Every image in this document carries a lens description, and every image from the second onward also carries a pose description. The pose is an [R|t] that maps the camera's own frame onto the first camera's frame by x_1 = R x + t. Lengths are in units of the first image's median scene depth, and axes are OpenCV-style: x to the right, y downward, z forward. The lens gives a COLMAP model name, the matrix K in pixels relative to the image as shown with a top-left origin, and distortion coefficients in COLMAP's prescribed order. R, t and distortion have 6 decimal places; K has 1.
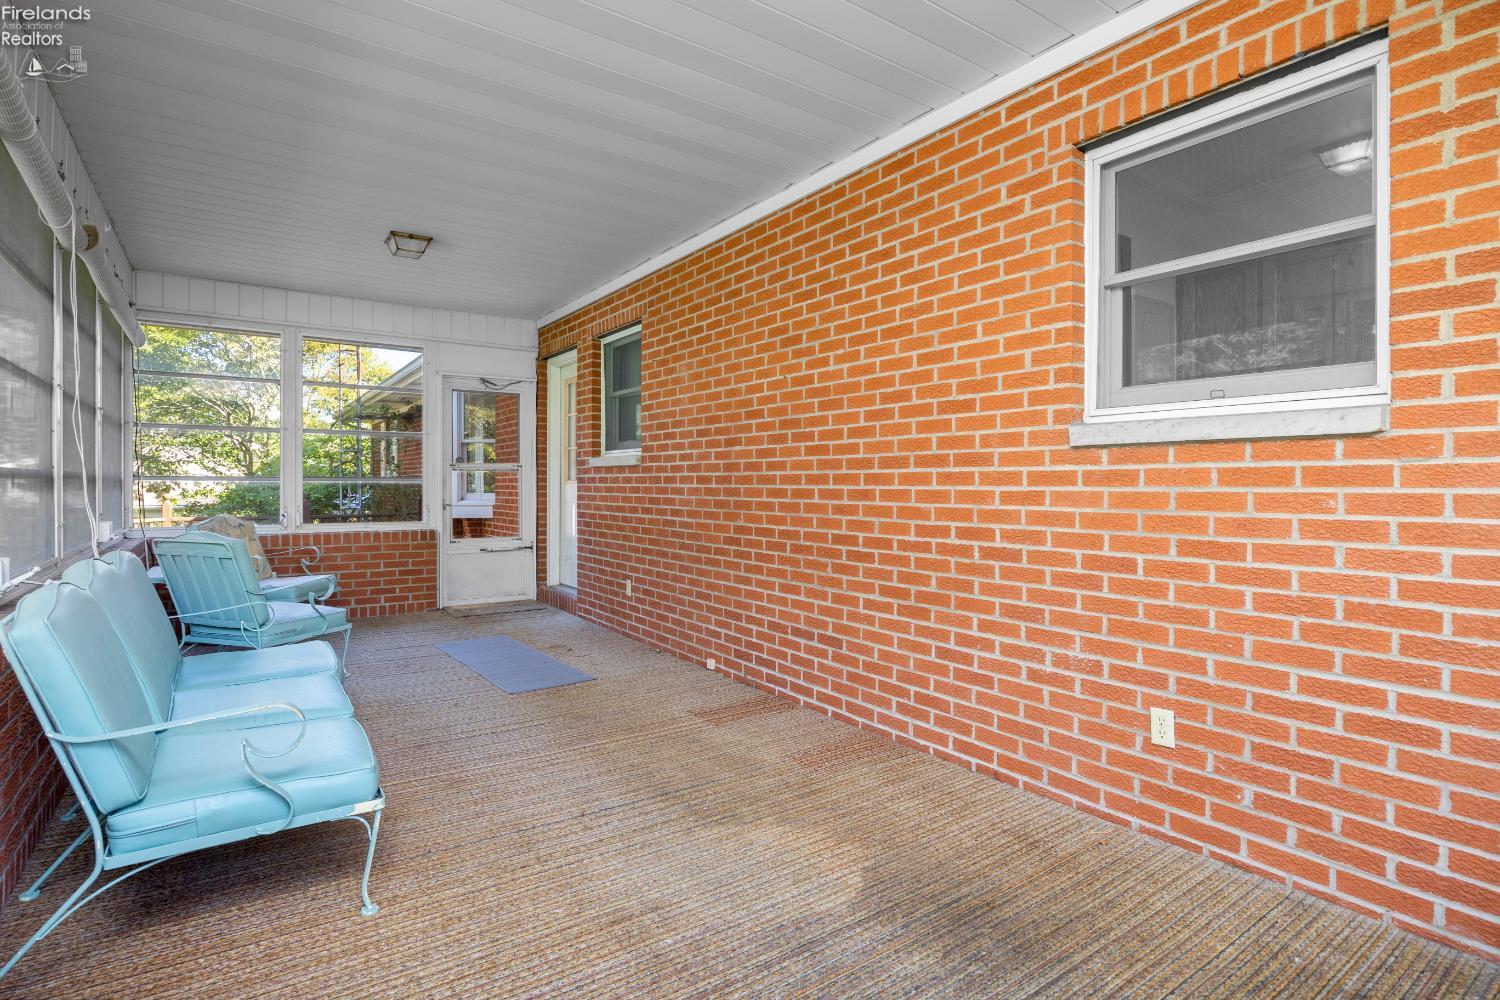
lens RADIAL K [[750.3, 0, 750.8], [0, 750.3, 498.8], [0, 0, 1]] dist [-0.014211, -0.000864]
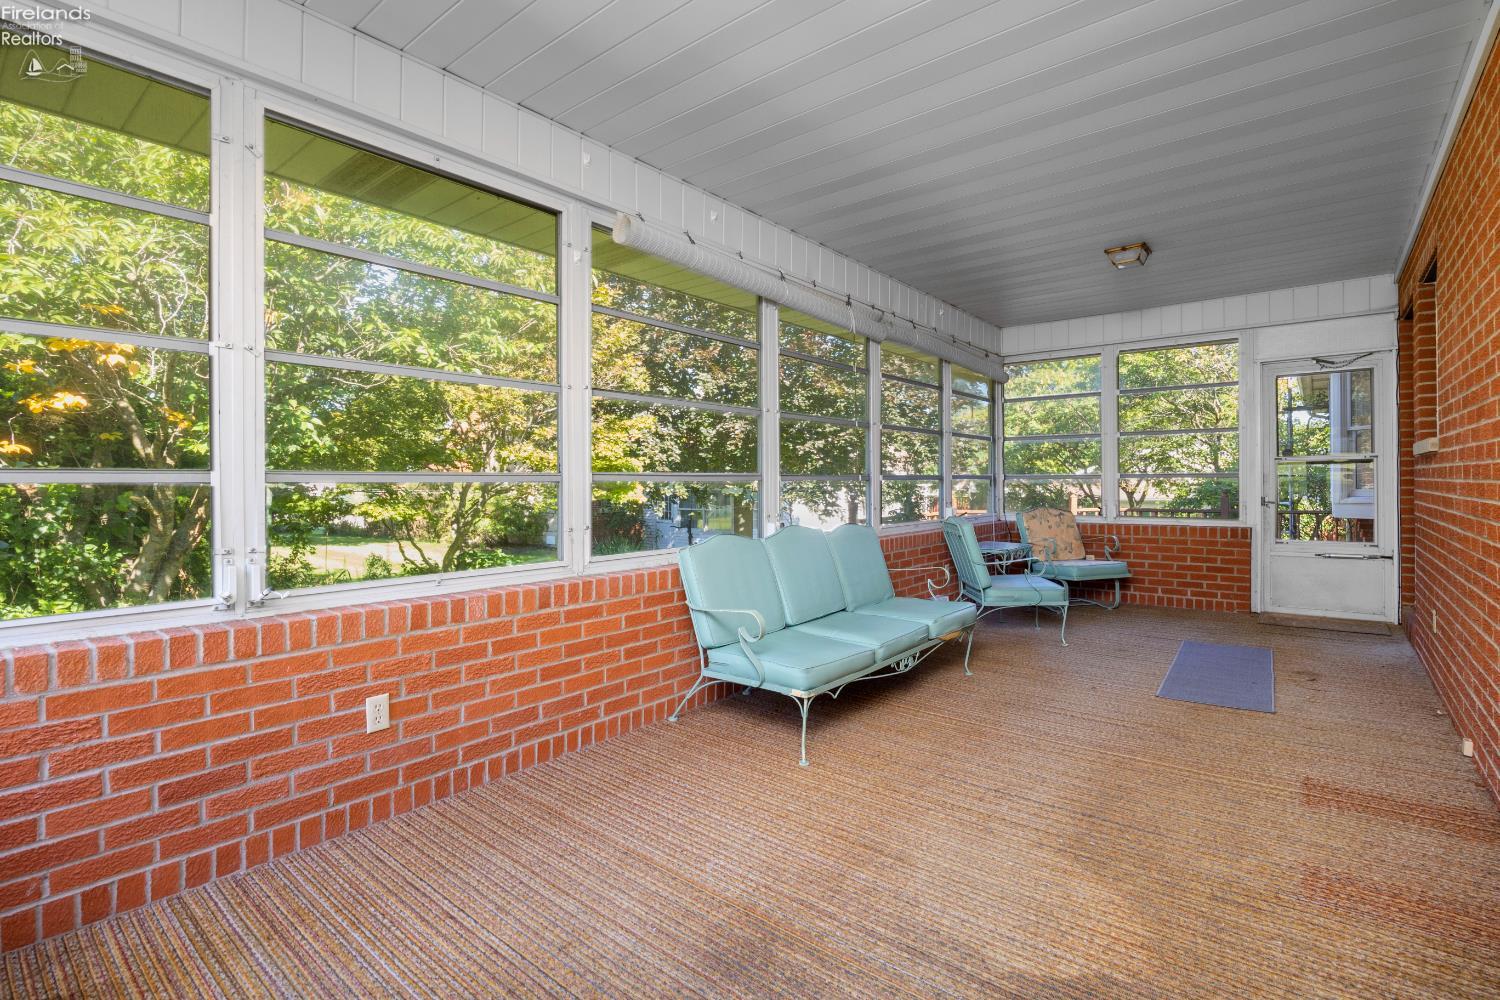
lens RADIAL K [[703.9, 0, 749.0], [0, 703.9, 486.8], [0, 0, 1]] dist [-0.008136, -0.001325]
pose [[0.268608, -0.000150, -0.963250, 0.520569], [-0.008422, 0.999961, -0.002504, -0.005909], [0.963213, 0.008785, 0.268597, 0.306760]]
